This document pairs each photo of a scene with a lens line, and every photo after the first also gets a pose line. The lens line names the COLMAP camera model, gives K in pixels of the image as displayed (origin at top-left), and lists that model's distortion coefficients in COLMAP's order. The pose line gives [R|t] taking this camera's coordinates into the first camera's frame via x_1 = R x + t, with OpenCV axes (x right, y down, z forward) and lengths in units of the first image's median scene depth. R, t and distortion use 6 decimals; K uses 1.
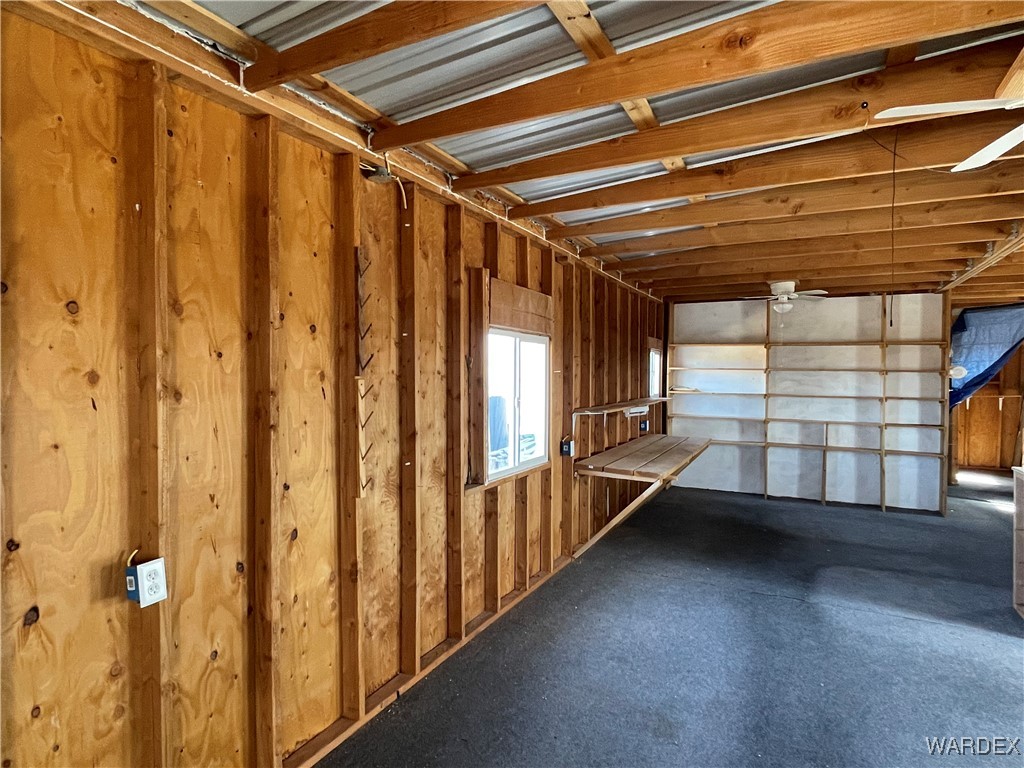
lens RADIAL K [[577.8, 0, 511.9], [0, 577.8, 380.5], [0, 0, 1]] dist [-0.001417, -0.002008]
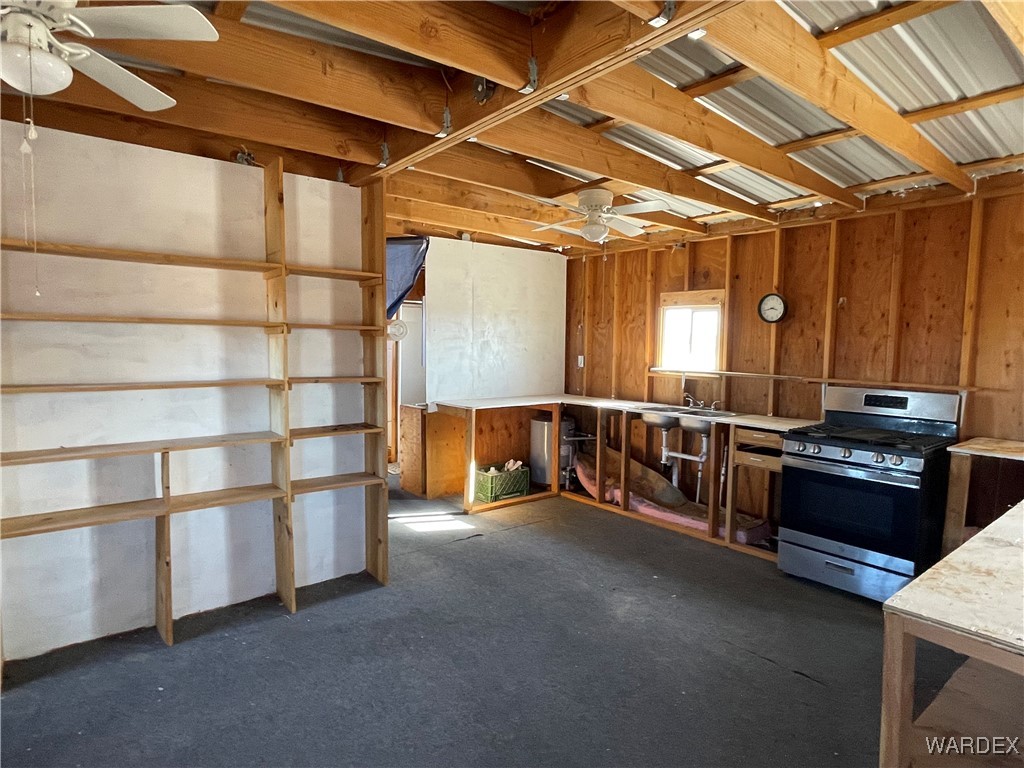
lens RADIAL K [[577.8, 0, 511.9], [0, 577.8, 380.5], [0, 0, 1]] dist [-0.001417, -0.002008]
pose [[0.407679, -0.064260, 0.910862, 0.278480], [0.005163, 0.997667, 0.068073, -0.002508], [-0.913111, -0.023049, 0.407059, 0.618635]]
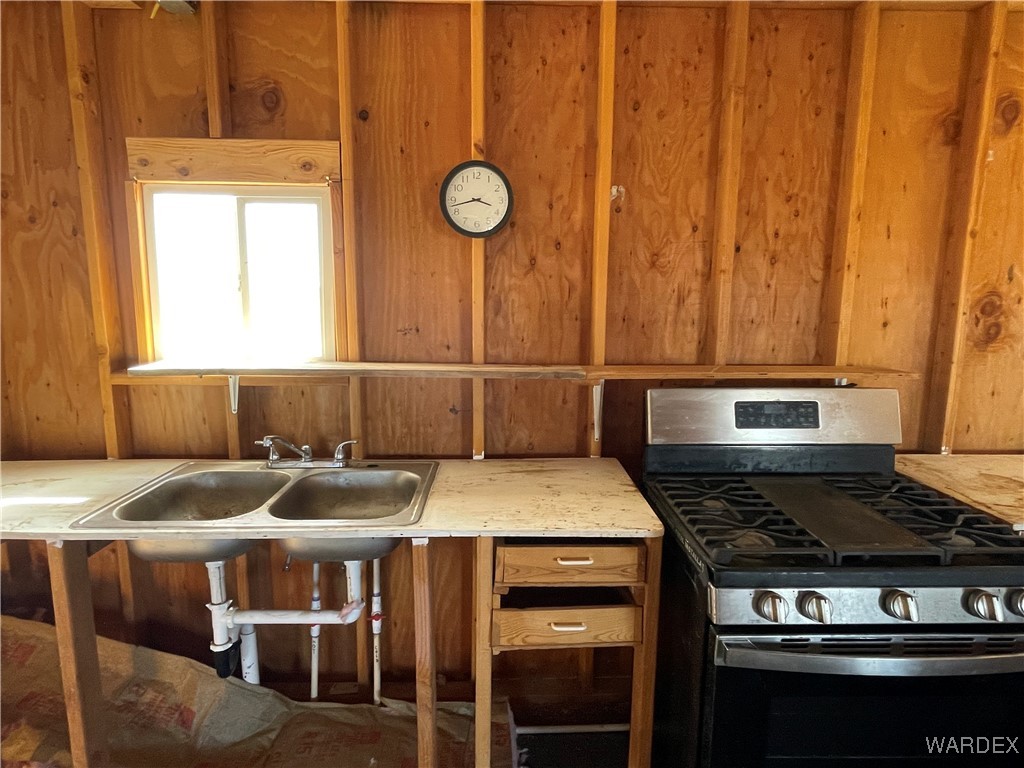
lens RADIAL K [[577.8, 0, 511.9], [0, 577.8, 380.5], [0, 0, 1]] dist [-0.001417, -0.002008]
pose [[-0.476650, -0.140145, 0.867850, 0.771306], [0.005301, 0.986735, 0.162255, 0.000700], [-0.879077, 0.081940, -0.469584, 0.738346]]
